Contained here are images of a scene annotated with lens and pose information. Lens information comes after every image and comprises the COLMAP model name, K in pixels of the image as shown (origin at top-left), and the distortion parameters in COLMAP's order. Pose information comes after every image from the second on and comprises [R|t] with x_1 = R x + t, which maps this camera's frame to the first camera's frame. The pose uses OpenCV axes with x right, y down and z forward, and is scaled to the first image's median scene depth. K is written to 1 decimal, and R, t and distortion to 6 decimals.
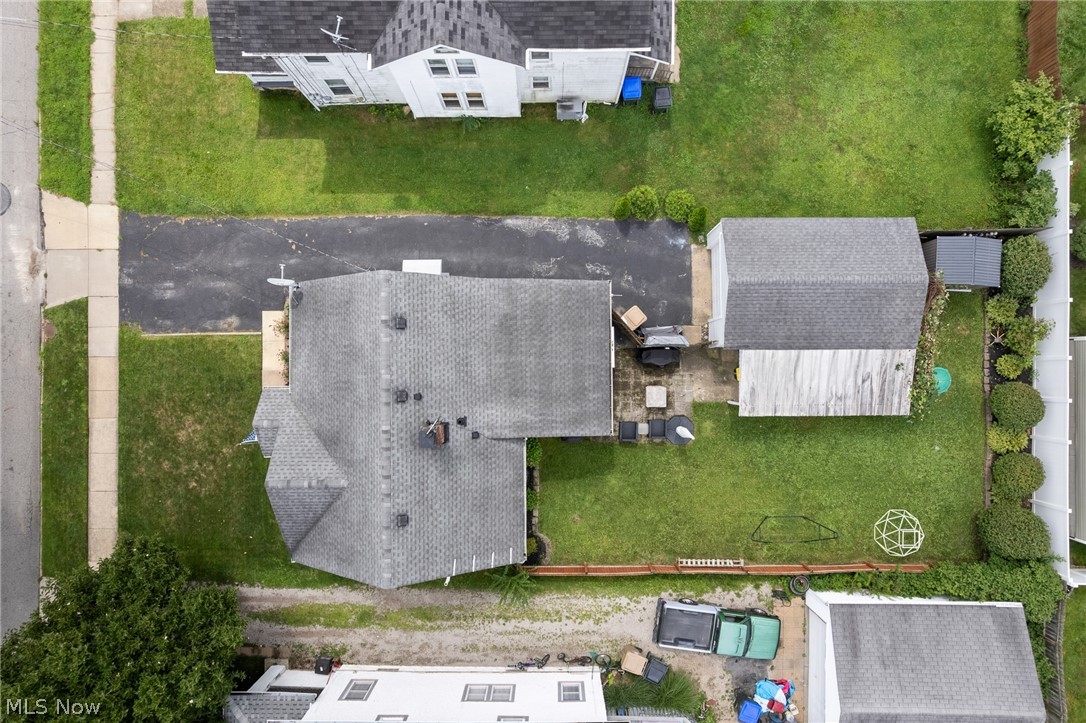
lens RADIAL K [[705.4, 0, 548.5], [0, 705.4, 365.7], [0, 0, 1]] dist [-0.086346, 0.081976]
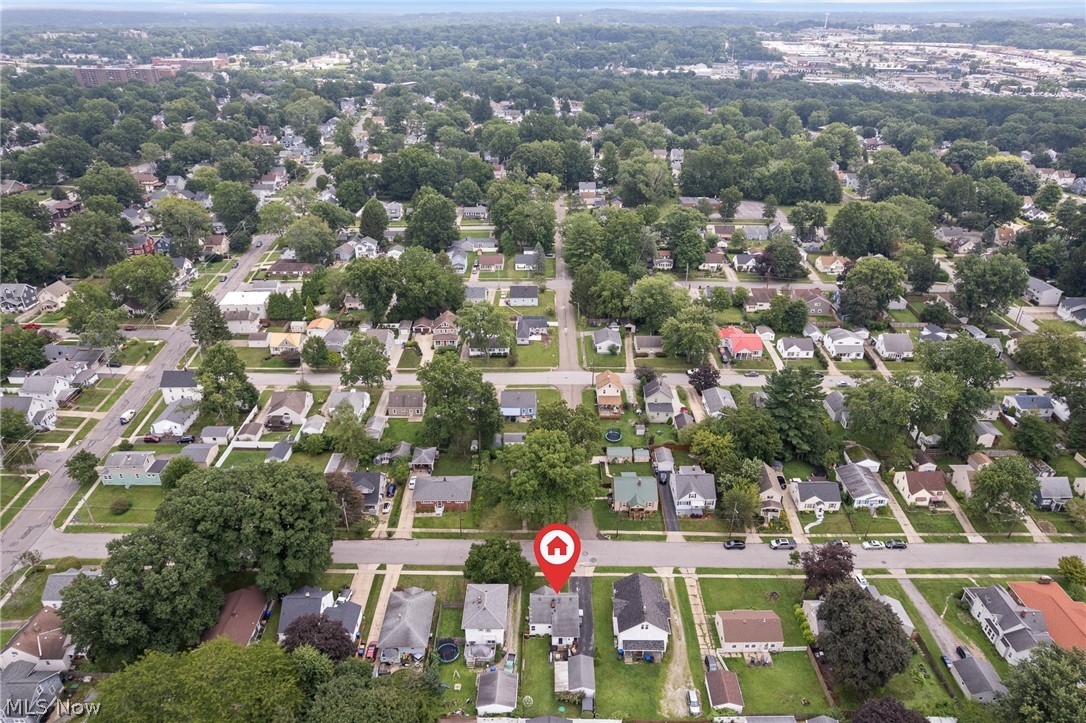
lens RADIAL K [[705.4, 0, 548.5], [0, 705.4, 365.7], [0, 0, 1]] dist [-0.086346, 0.081976]
pose [[-0.004043, 0.469770, -0.882780, 3.463551], [-0.999982, 0.001971, 0.005628, 0.079127], [0.004383, 0.882787, 0.469753, -3.043424]]
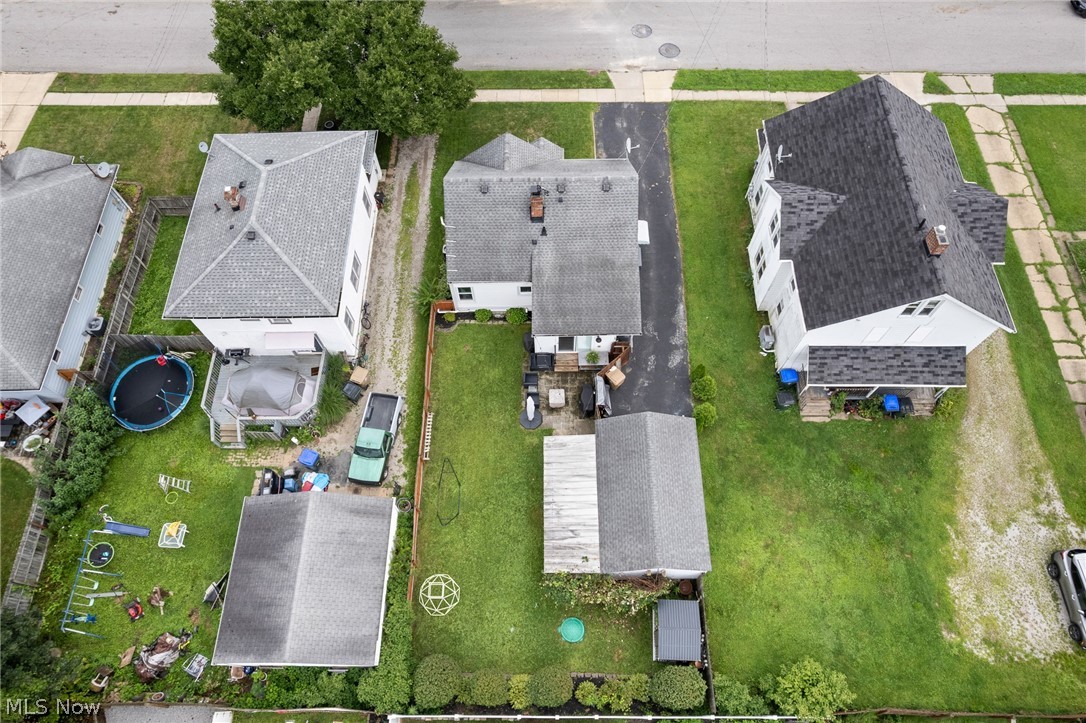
lens RADIAL K [[705.4, 0, 548.5], [0, 705.4, 365.7], [0, 0, 1]] dist [-0.086346, 0.081976]
pose [[0.000392, 0.897102, -0.441824, 0.680190], [-0.999853, 0.007924, 0.015203, 0.039578], [0.017139, 0.441753, 0.896973, -0.209815]]
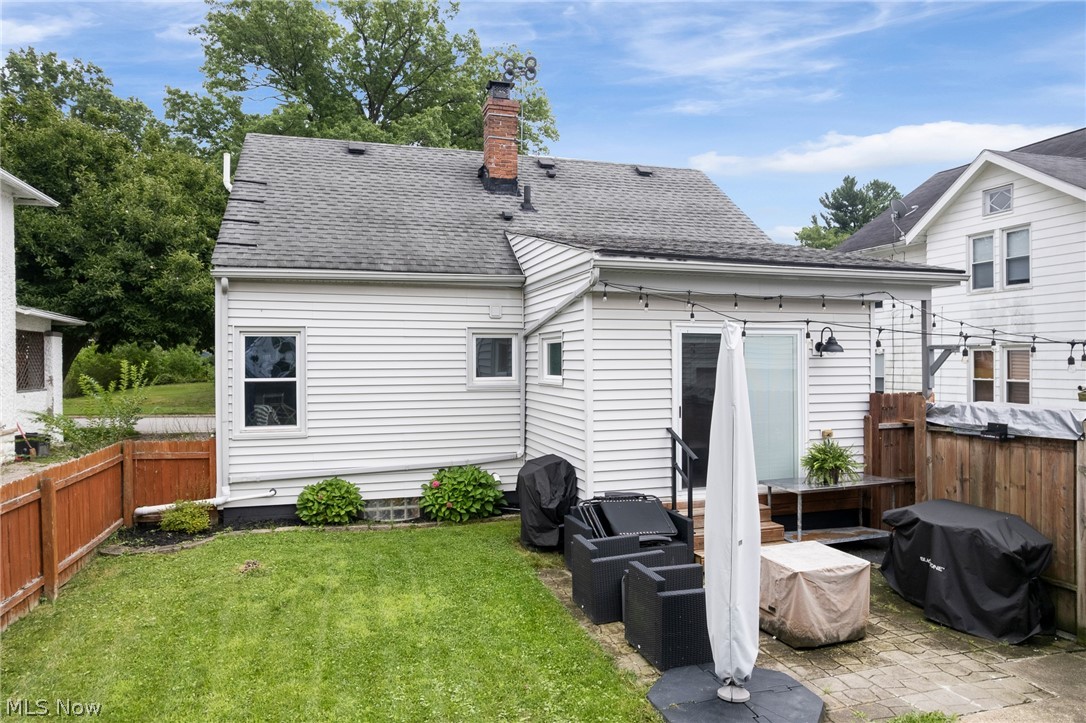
lens RADIAL K [[705.4, 0, 548.5], [0, 705.4, 365.7], [0, 0, 1]] dist [-0.086346, 0.081976]
pose [[0.285173, 0.012630, -0.958393, 0.338622], [-0.958356, 0.019557, -0.284905, 0.183619], [0.015145, 0.999729, 0.017681, 0.923084]]
